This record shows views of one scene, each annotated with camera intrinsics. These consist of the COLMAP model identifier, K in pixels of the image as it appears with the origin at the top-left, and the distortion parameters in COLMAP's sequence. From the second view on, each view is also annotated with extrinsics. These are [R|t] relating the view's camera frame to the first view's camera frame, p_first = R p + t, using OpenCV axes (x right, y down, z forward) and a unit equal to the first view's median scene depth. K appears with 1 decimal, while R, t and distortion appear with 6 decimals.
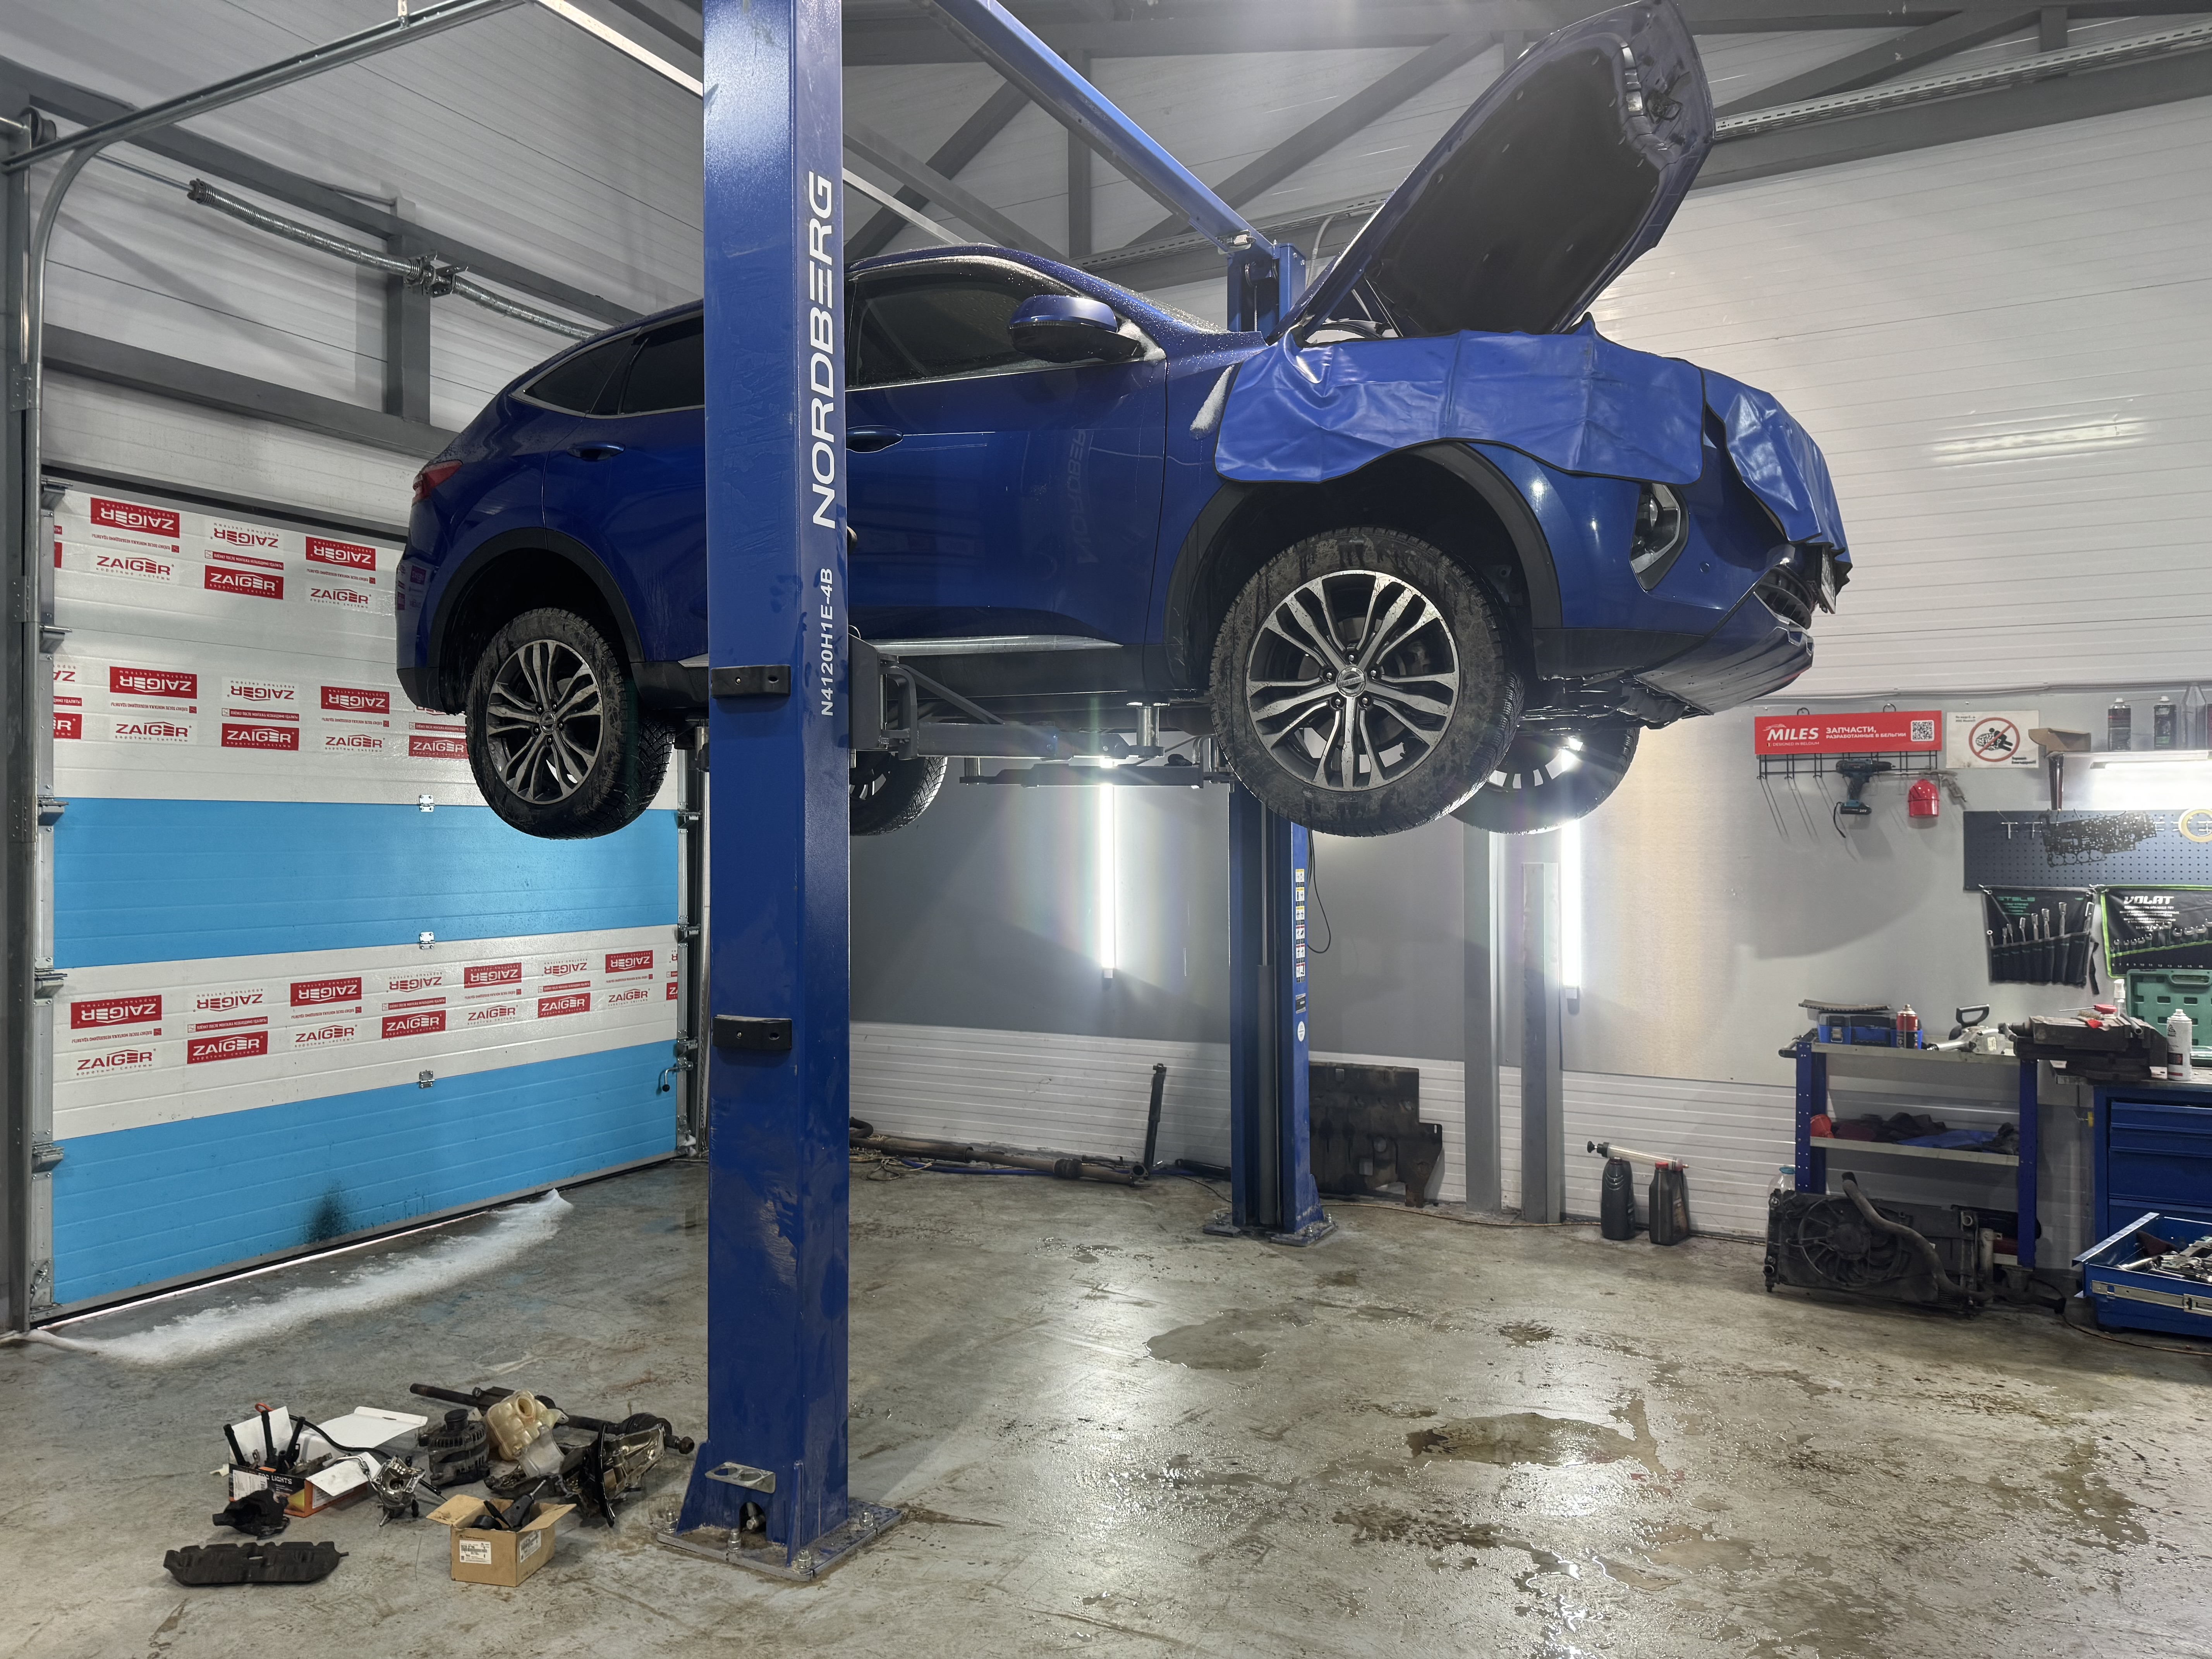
lens RADIAL K [[1628.8, 0, 1115.9], [0, 1628.8, 841.3], [0, 0, 1]] dist [0.033696, -0.012255]
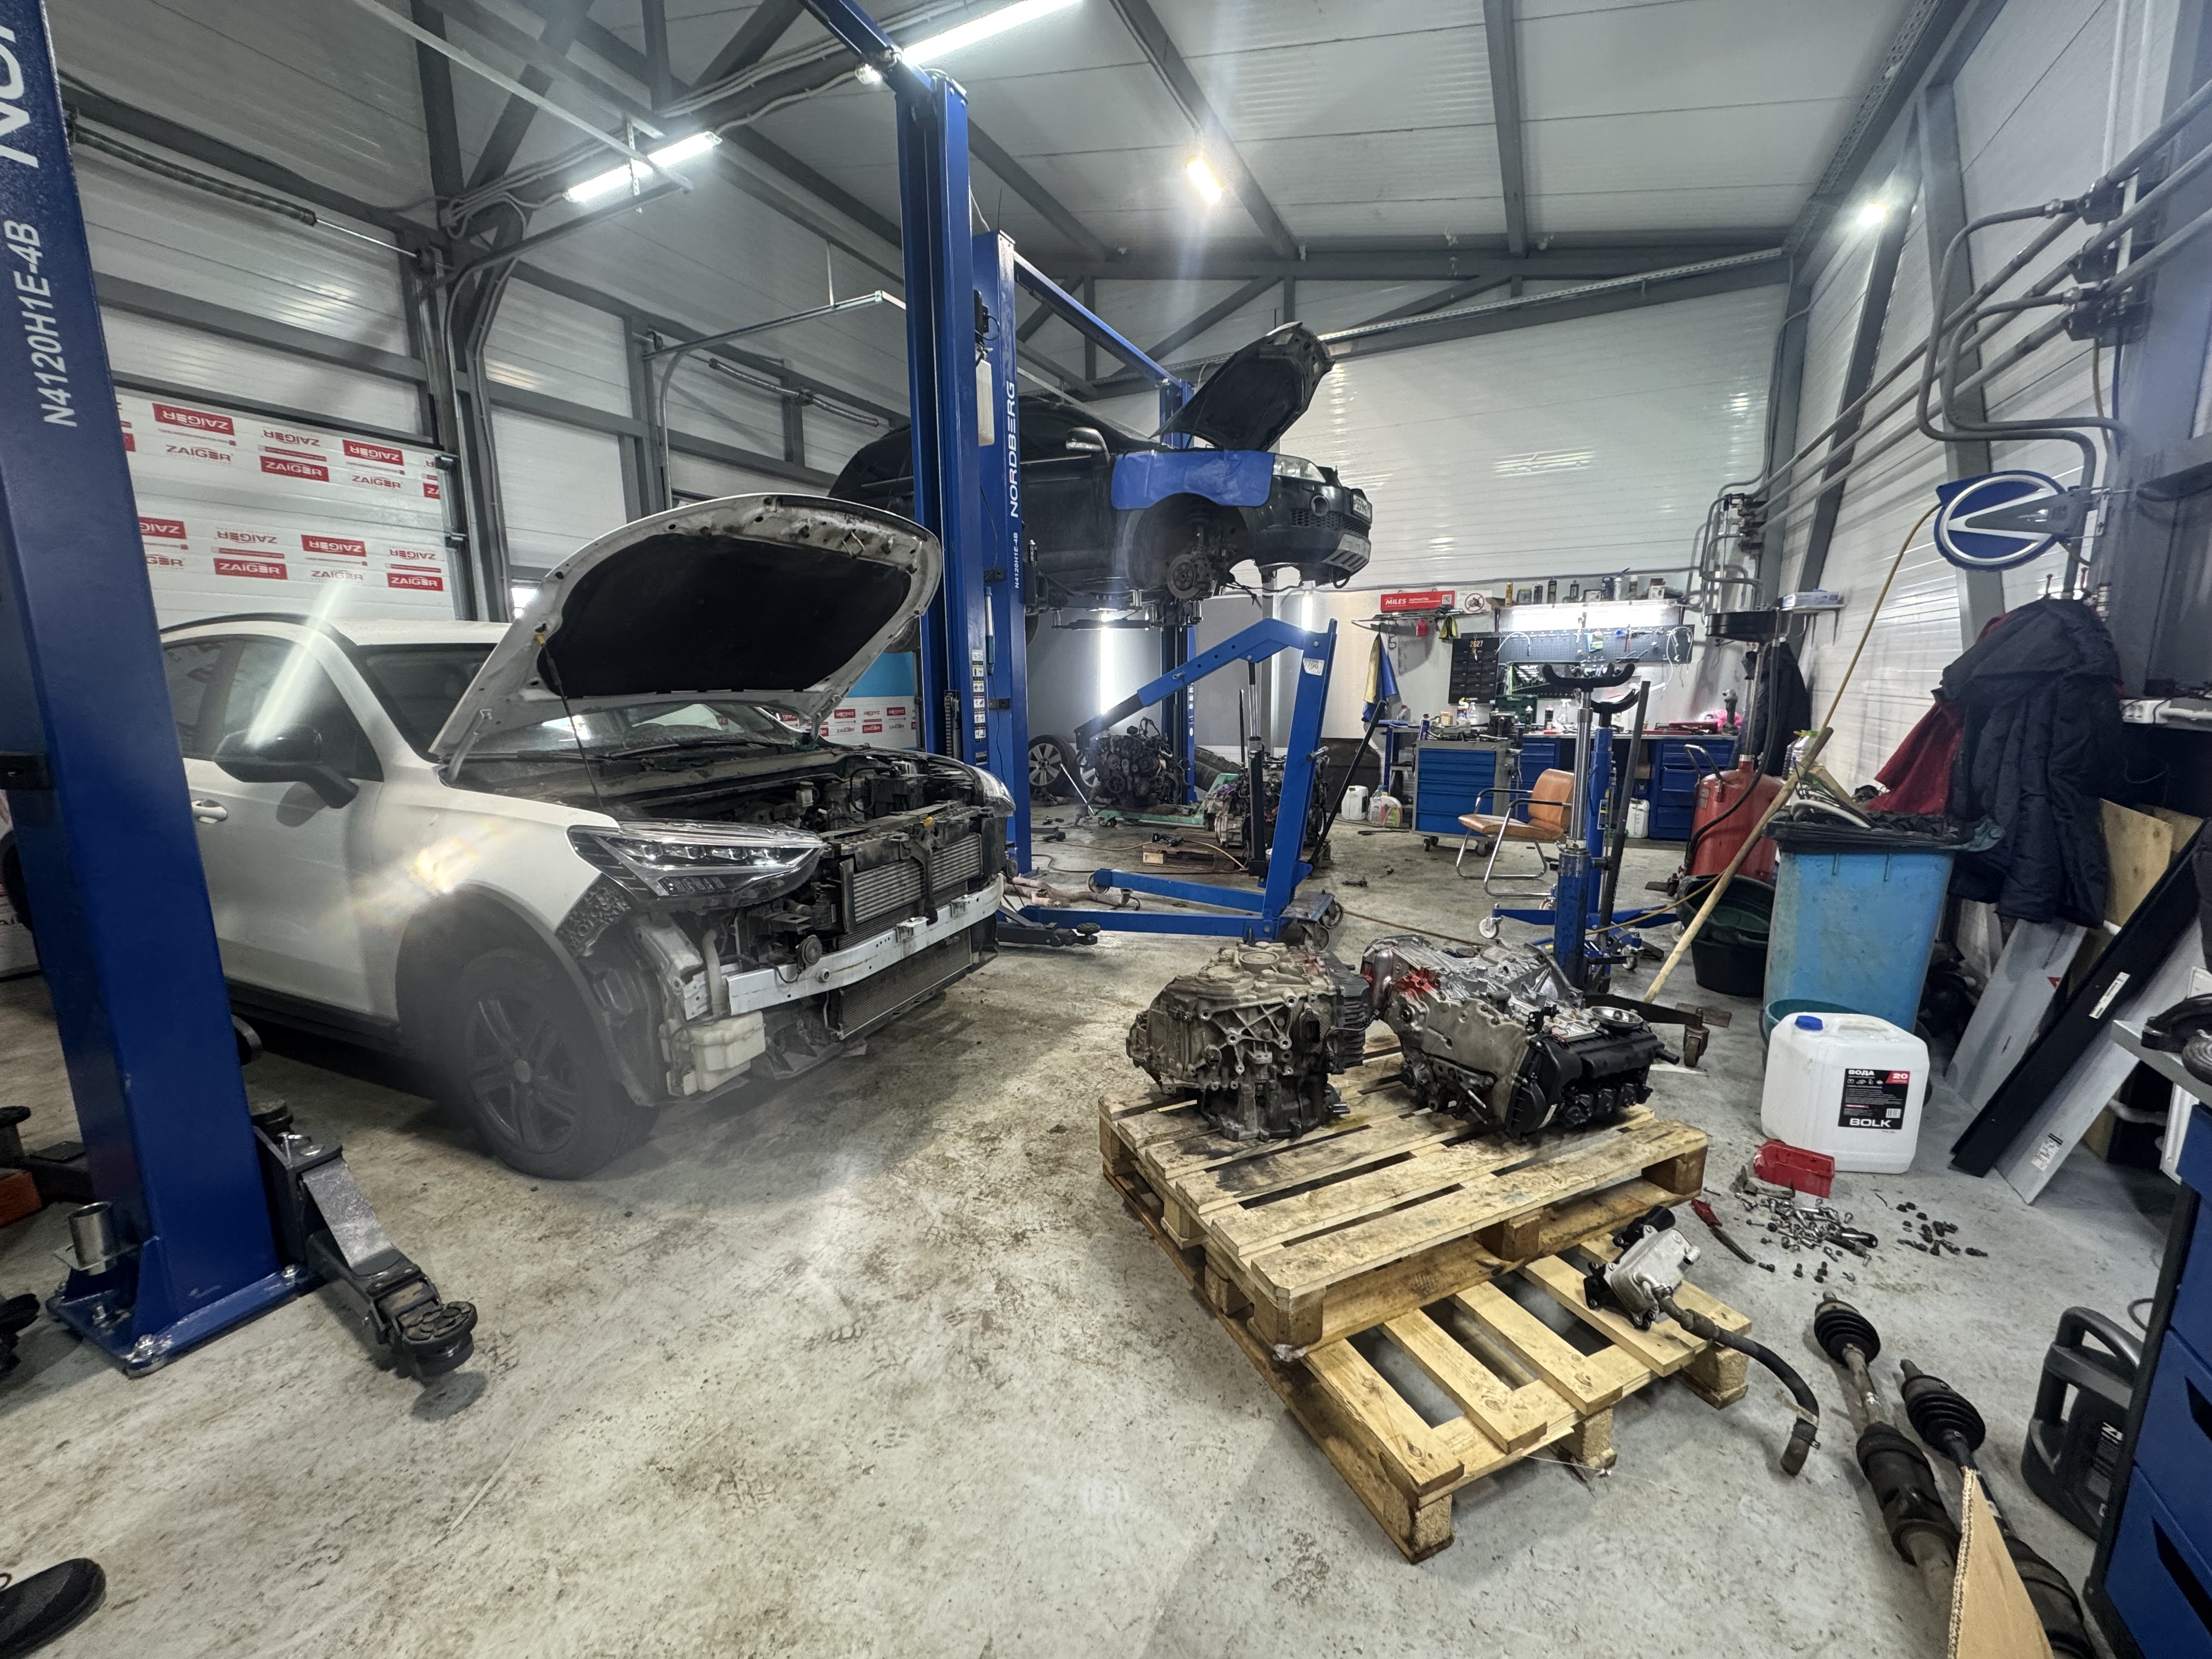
lens RADIAL K [[903.2, 0, 1111.0], [0, 903.2, 832.0], [0, 0, 1]] dist [0.004906, -0.000291]
pose [[0.999797, -0.011489, 0.016552, -0.029710], [0.008714, 0.987251, 0.158934, 0.057214], [-0.018167, -0.158757, 0.987151, -0.372677]]
